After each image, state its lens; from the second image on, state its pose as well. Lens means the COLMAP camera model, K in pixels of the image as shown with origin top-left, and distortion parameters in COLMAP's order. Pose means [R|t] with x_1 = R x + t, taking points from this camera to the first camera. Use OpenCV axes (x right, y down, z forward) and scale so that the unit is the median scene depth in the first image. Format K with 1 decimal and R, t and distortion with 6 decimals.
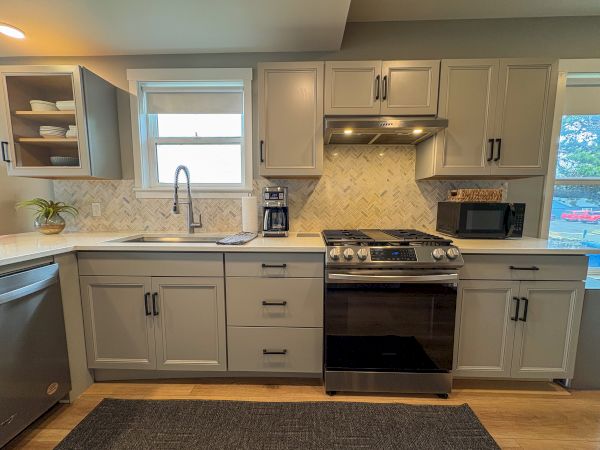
lens RADIAL K [[247.3, 0, 299.4], [0, 247.3, 225.2], [0, 0, 1]] dist [-0.000095, -0.000156]
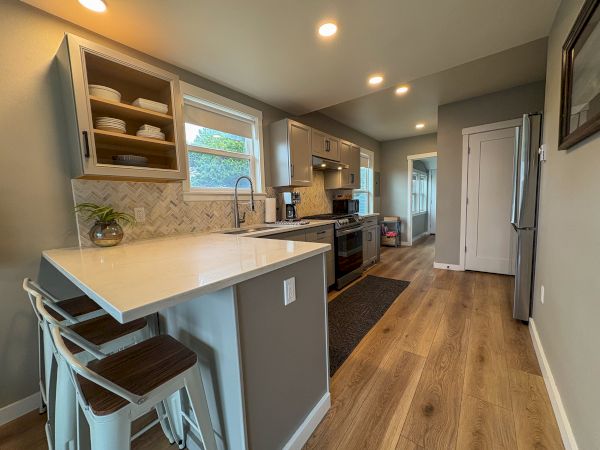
lens RADIAL K [[247.3, 0, 301.2], [0, 247.3, 225.4], [0, 0, 1]] dist [-0.000095, -0.000156]
pose [[0.570517, -0.098757, 0.815327, -1.235469], [0.115636, 0.992514, 0.039304, 0.007898], [-0.813104, 0.071857, 0.577666, 0.002008]]
